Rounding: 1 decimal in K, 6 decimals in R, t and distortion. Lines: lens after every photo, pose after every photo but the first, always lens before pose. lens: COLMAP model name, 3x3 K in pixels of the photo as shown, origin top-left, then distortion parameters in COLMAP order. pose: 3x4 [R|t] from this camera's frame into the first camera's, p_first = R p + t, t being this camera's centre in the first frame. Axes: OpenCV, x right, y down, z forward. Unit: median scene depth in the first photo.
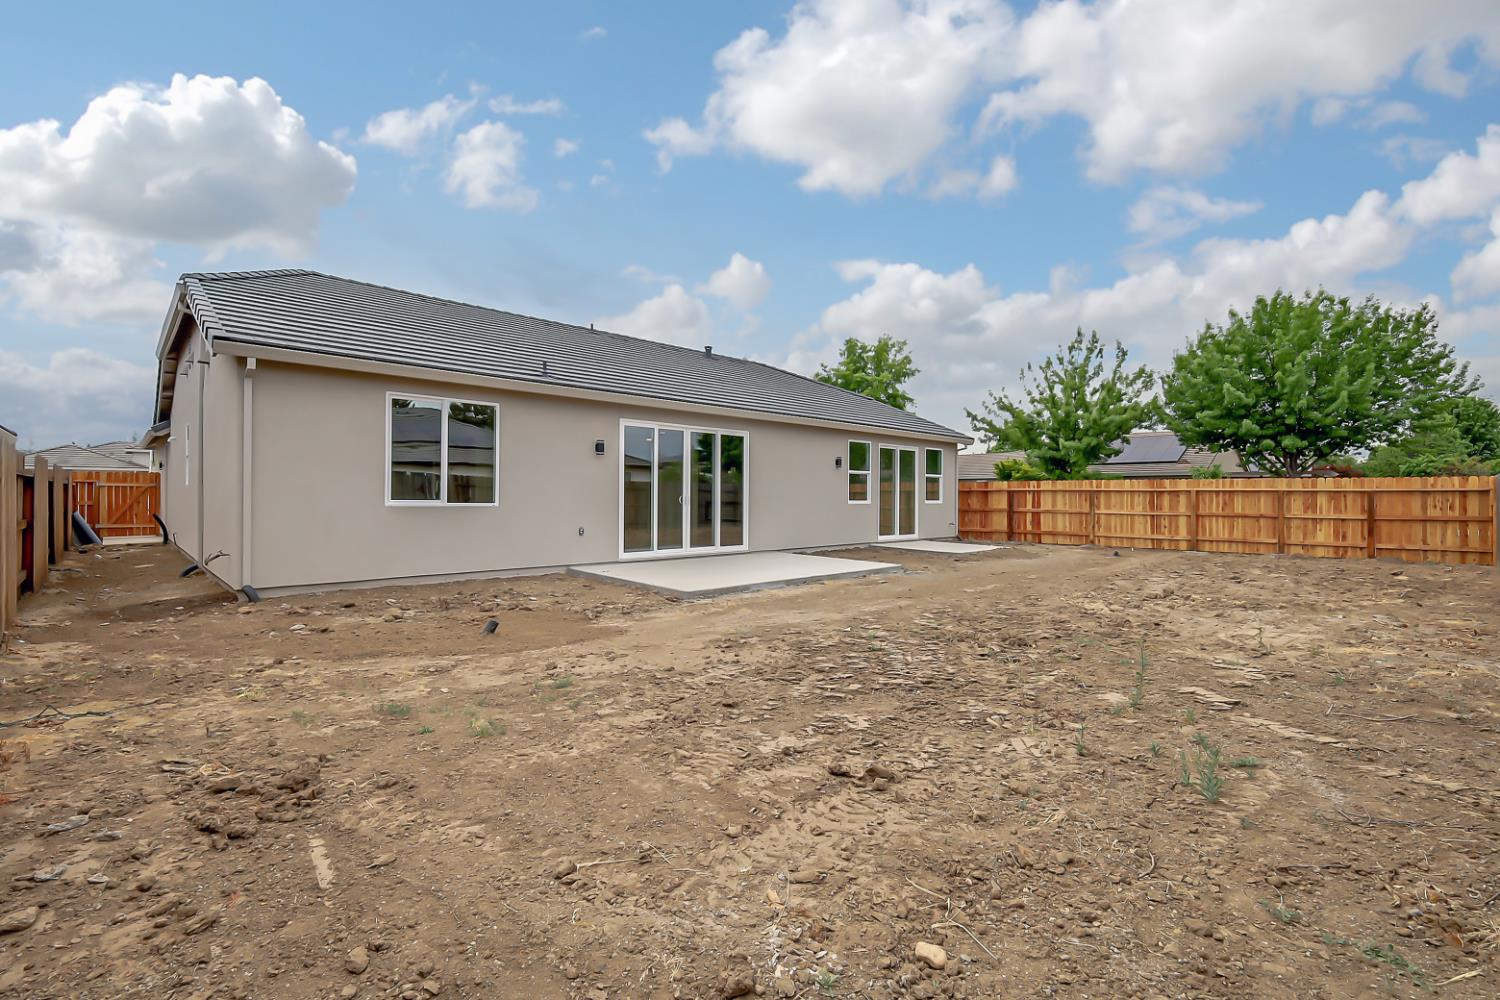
lens RADIAL K [[657.8, 0, 752.4], [0, 657.8, 495.4], [0, 0, 1]] dist [0.000853, -0.000222]
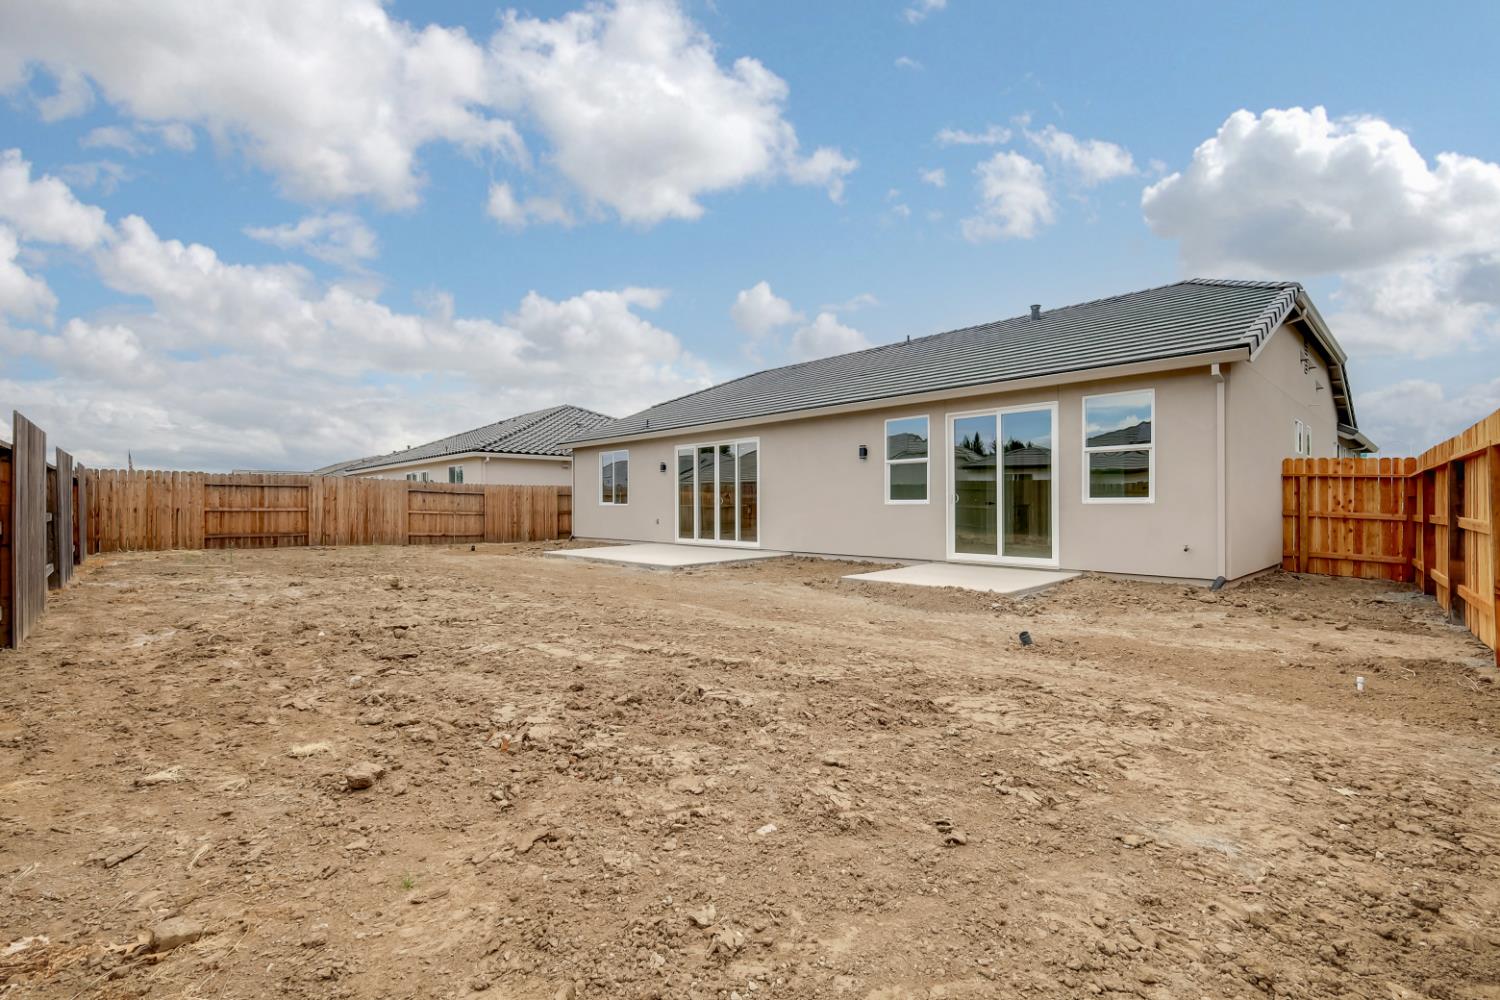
lens RADIAL K [[629.2, 0, 787.9], [0, 629.2, 497.7], [0, 0, 1]] dist [0.000654, 0.000008]
pose [[0.052608, -0.005710, -0.998599, 0.783626], [0.016900, 0.999846, -0.004827, 0.006238], [0.998472, -0.016623, 0.052696, 0.756503]]
